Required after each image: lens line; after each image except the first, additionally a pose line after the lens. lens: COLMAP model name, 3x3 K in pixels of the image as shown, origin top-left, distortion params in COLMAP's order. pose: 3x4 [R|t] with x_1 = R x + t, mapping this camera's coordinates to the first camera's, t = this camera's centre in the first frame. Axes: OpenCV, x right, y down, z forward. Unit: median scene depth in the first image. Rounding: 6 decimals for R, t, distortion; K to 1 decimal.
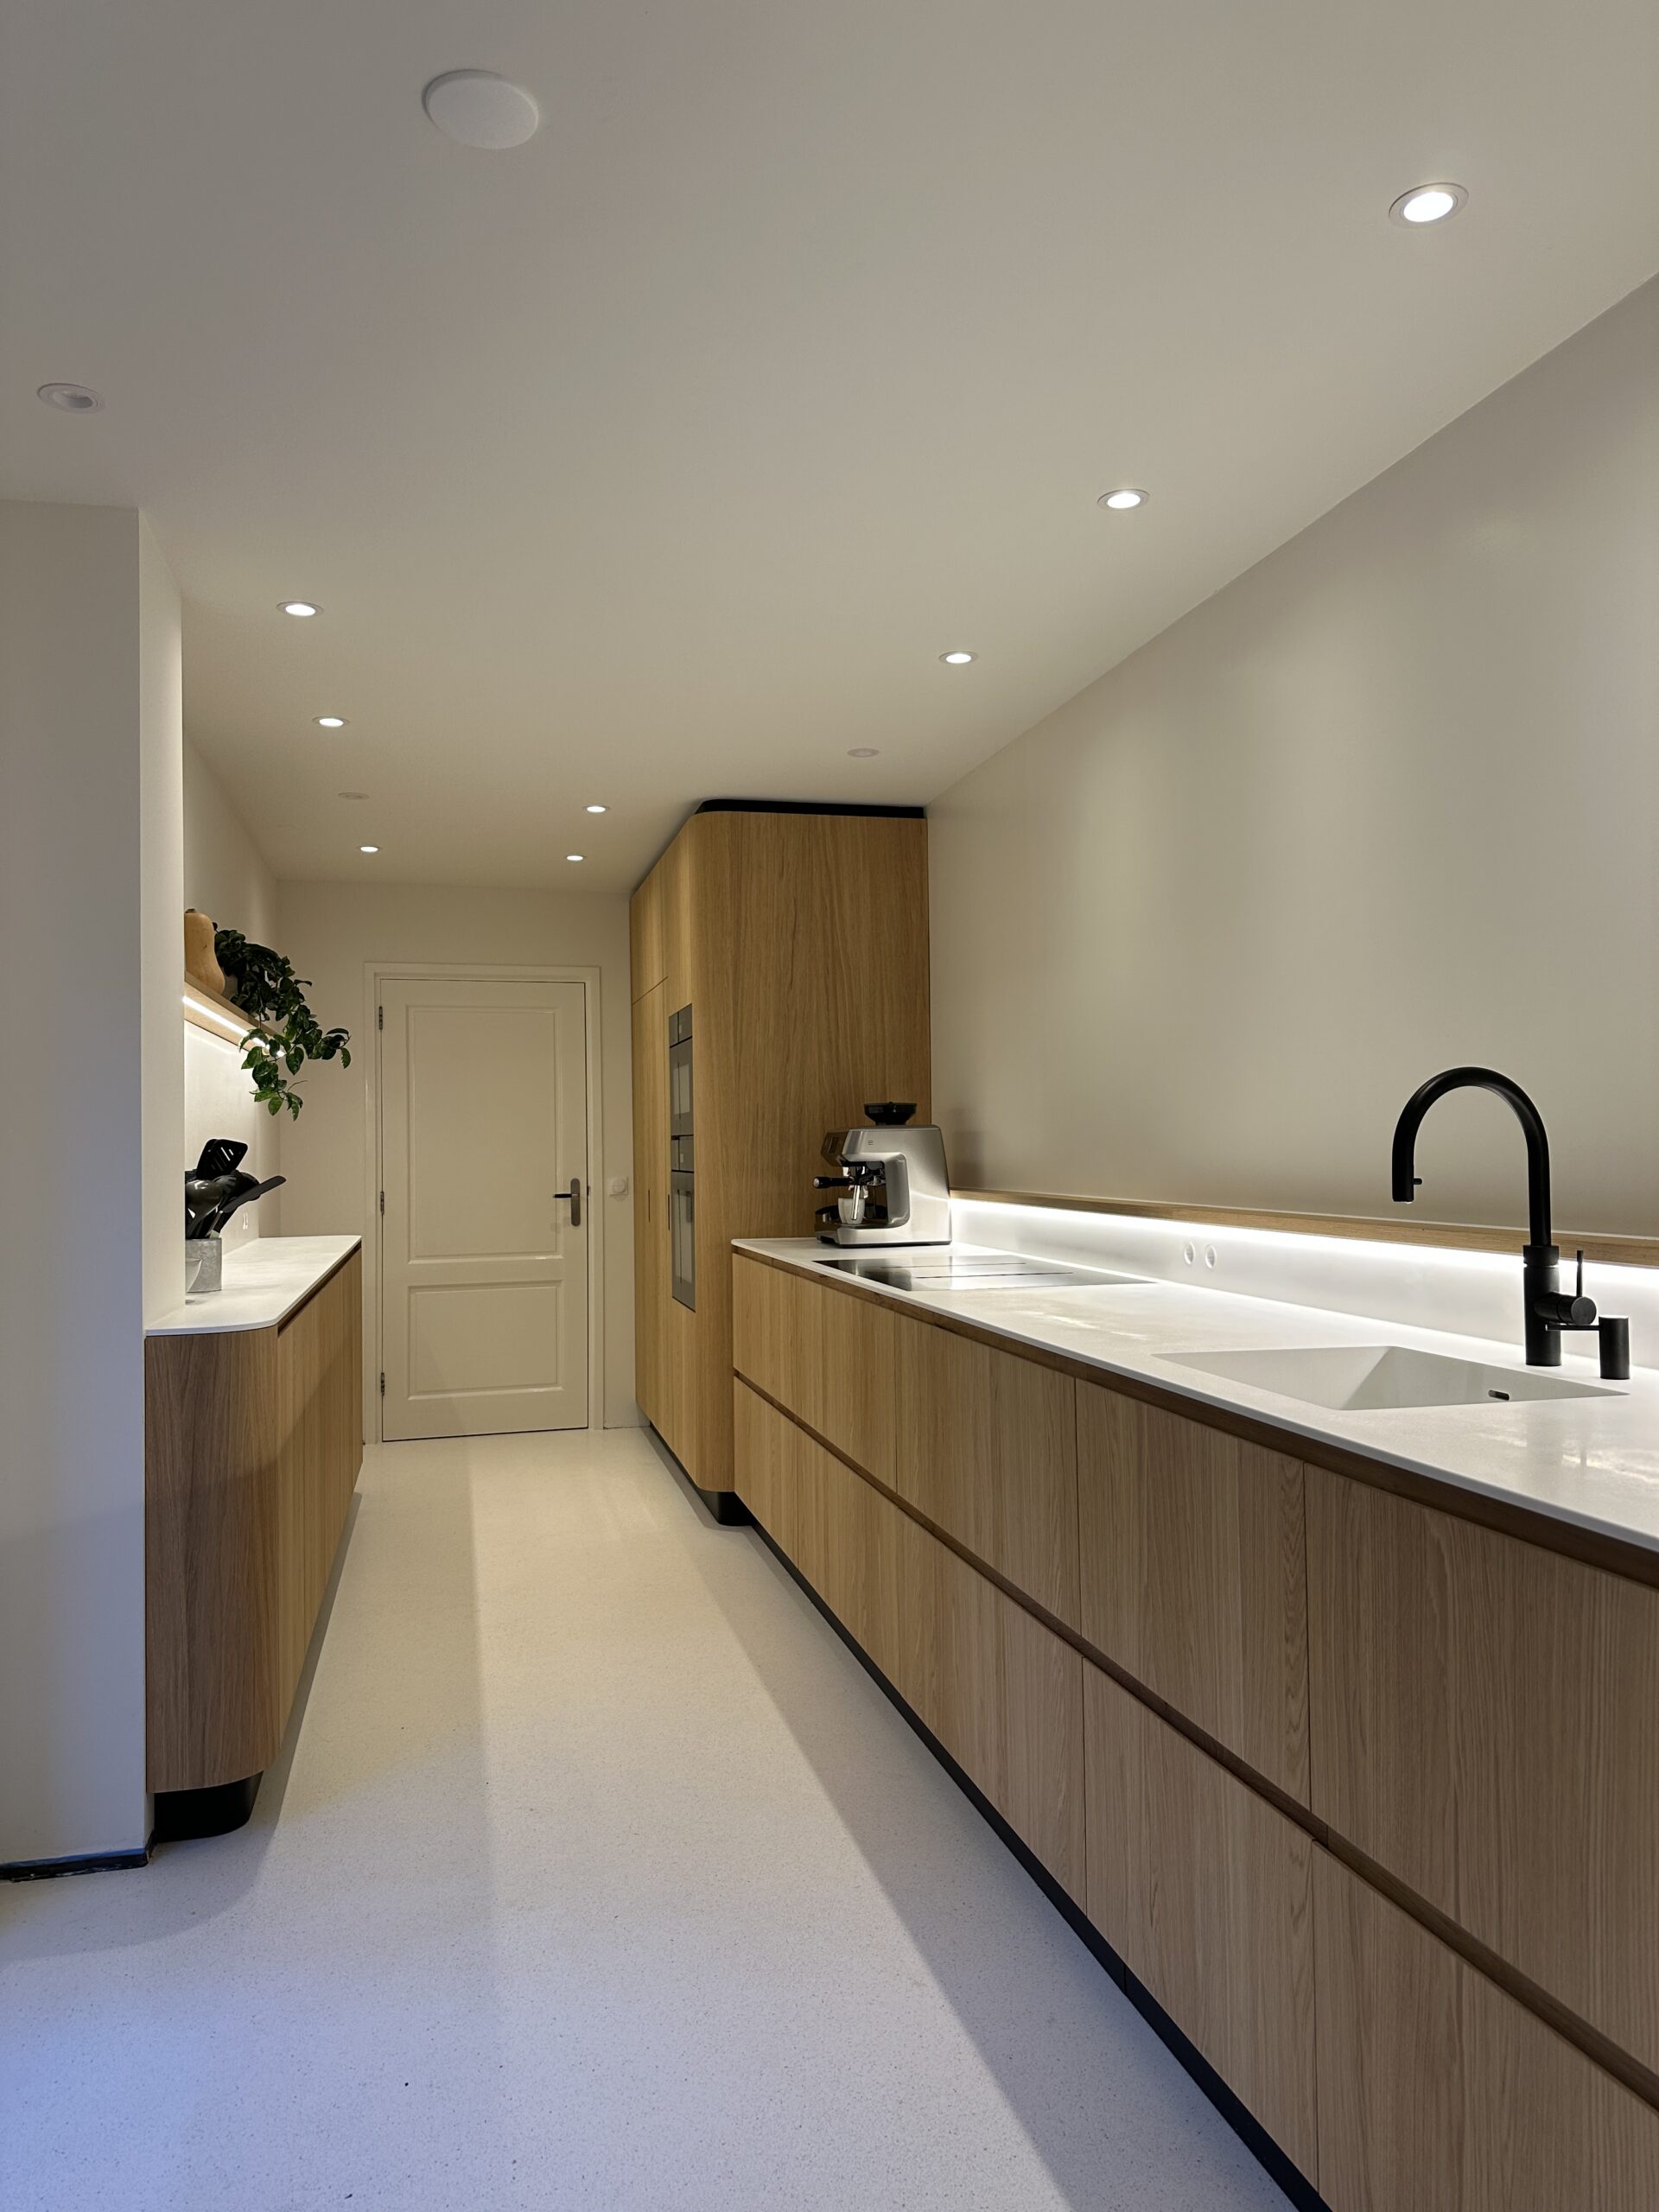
lens RADIAL K [[1530.1, 0, 840.0], [0, 1530.1, 1116.2], [0, 0, 1]] dist [0.157634, -0.309221]
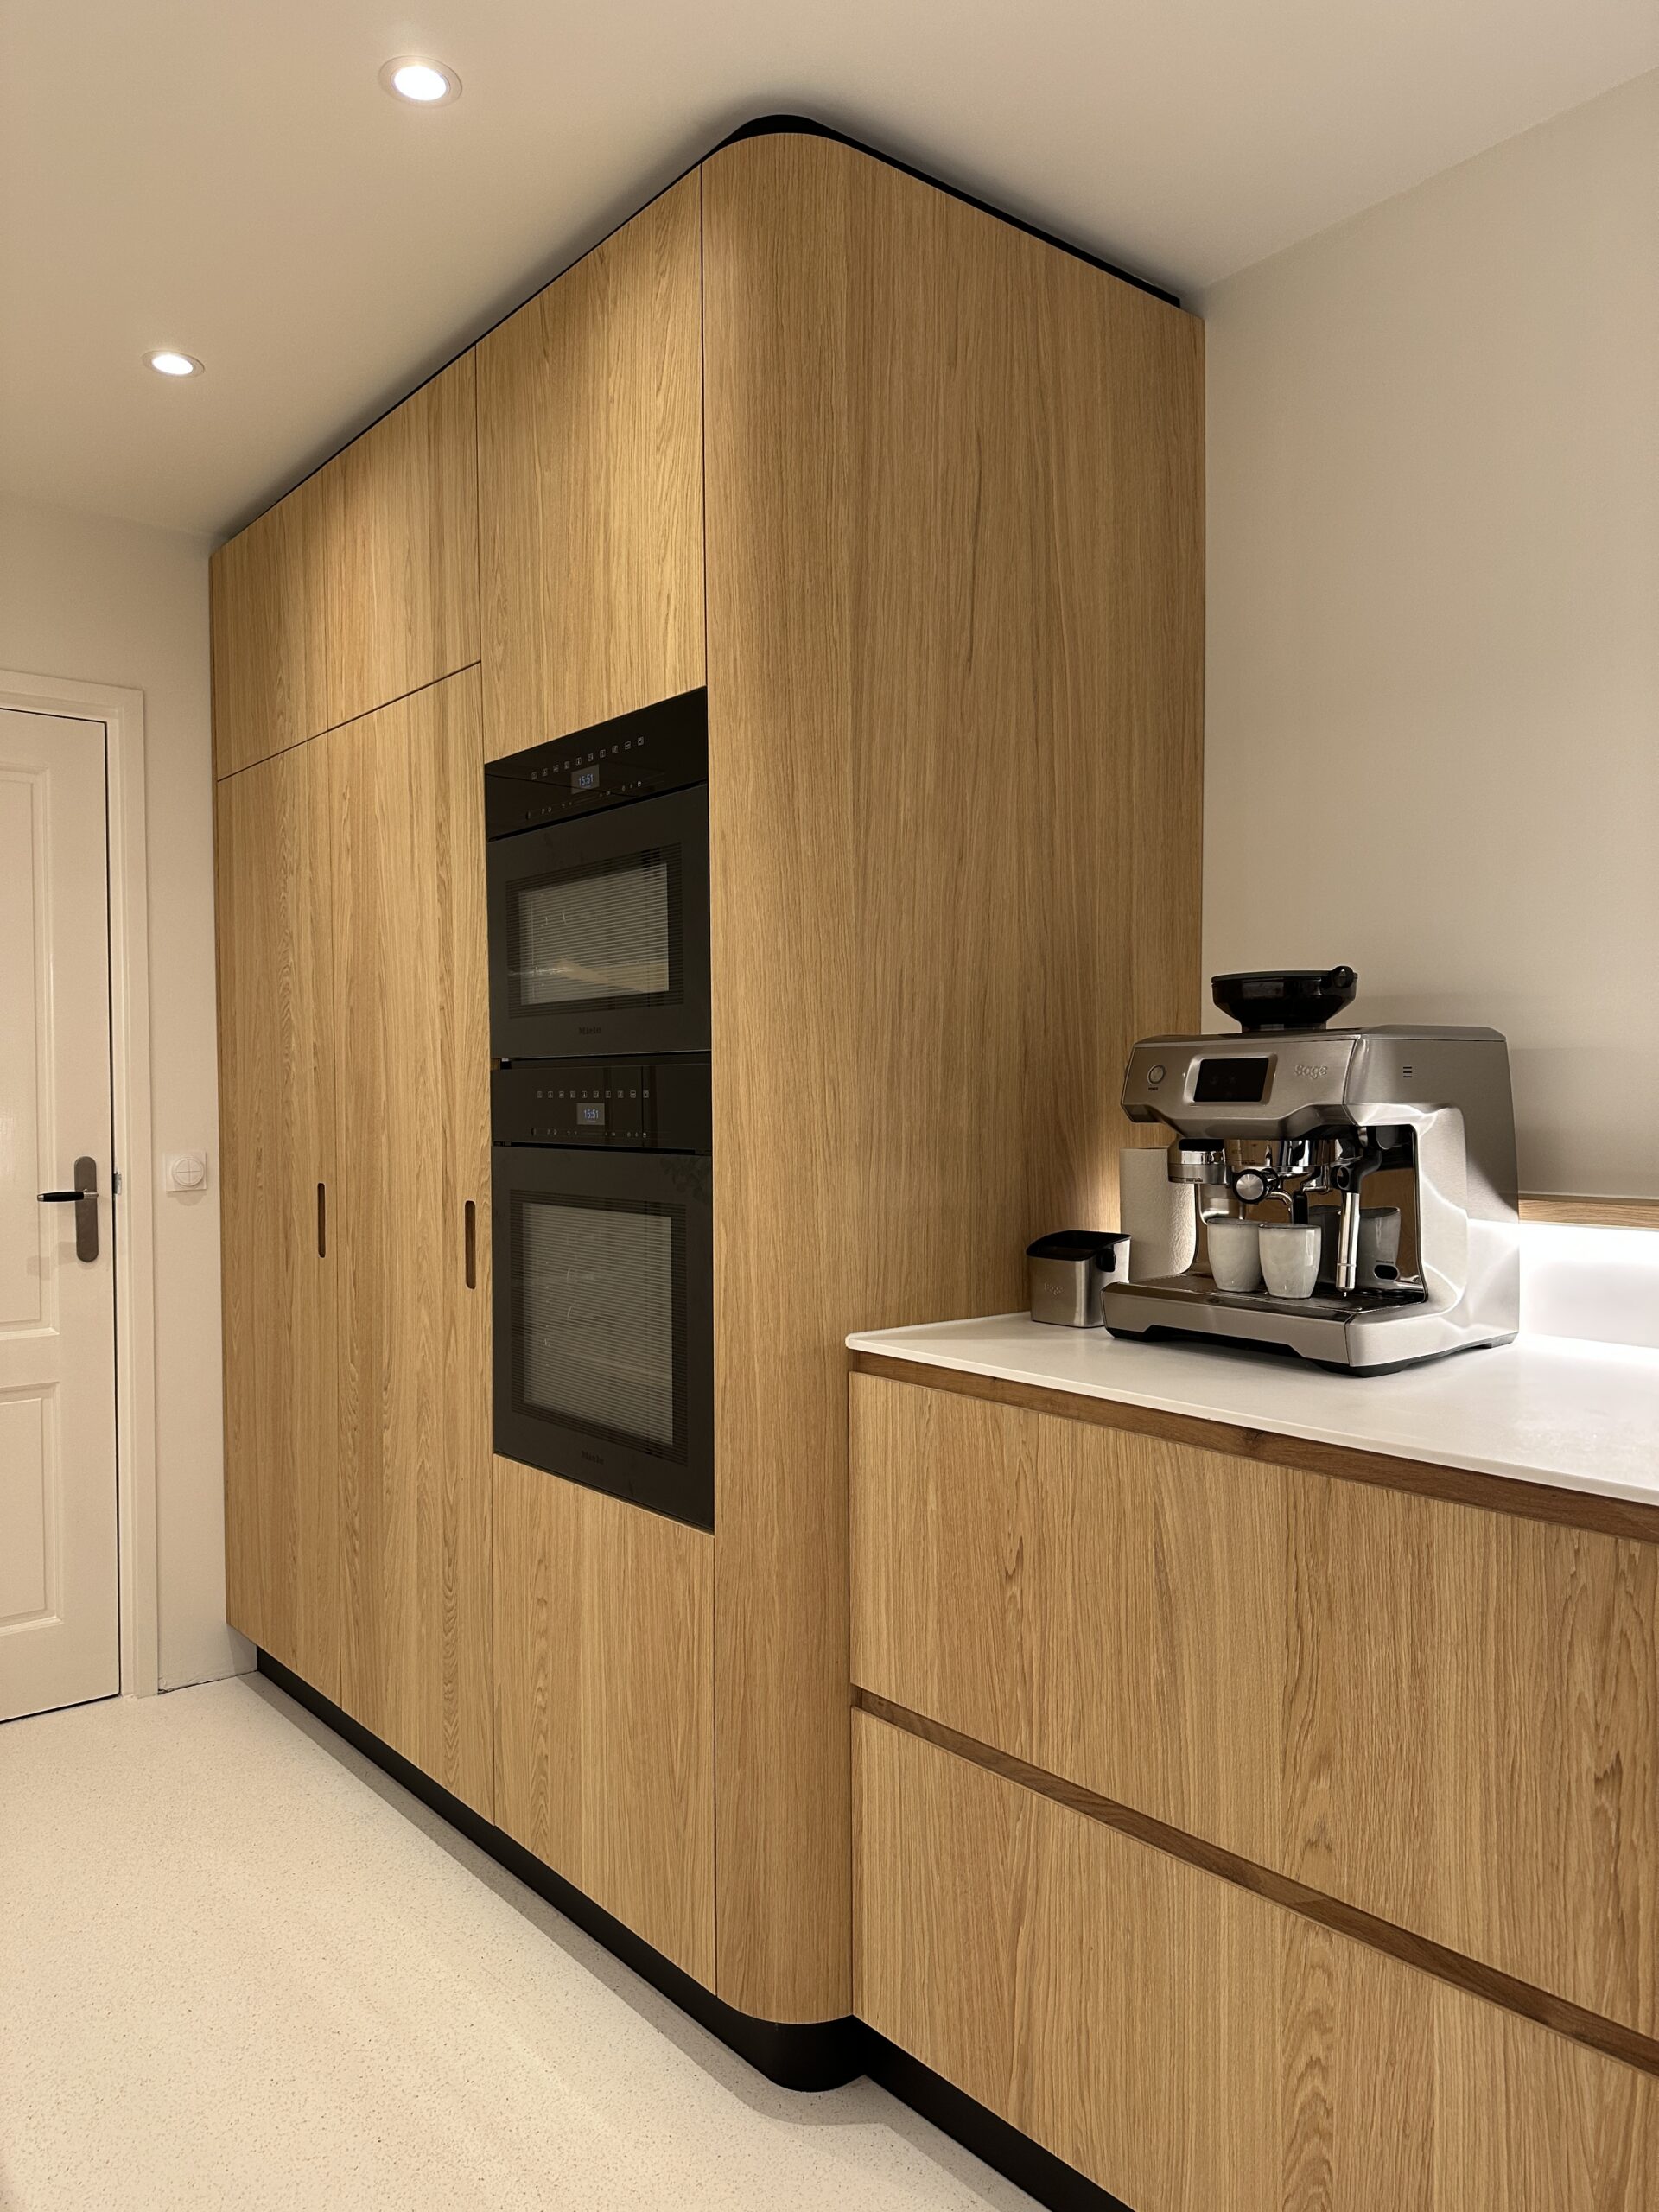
lens RADIAL K [[1530.1, 0, 840.0], [0, 1530.1, 1116.2], [0, 0, 1]] dist [0.157634, -0.309221]
pose [[0.901169, -0.001599, 0.433466, -0.234358], [-0.012463, 0.999484, 0.029597, 0.017158], [-0.433289, -0.032074, 0.900684, 0.676901]]
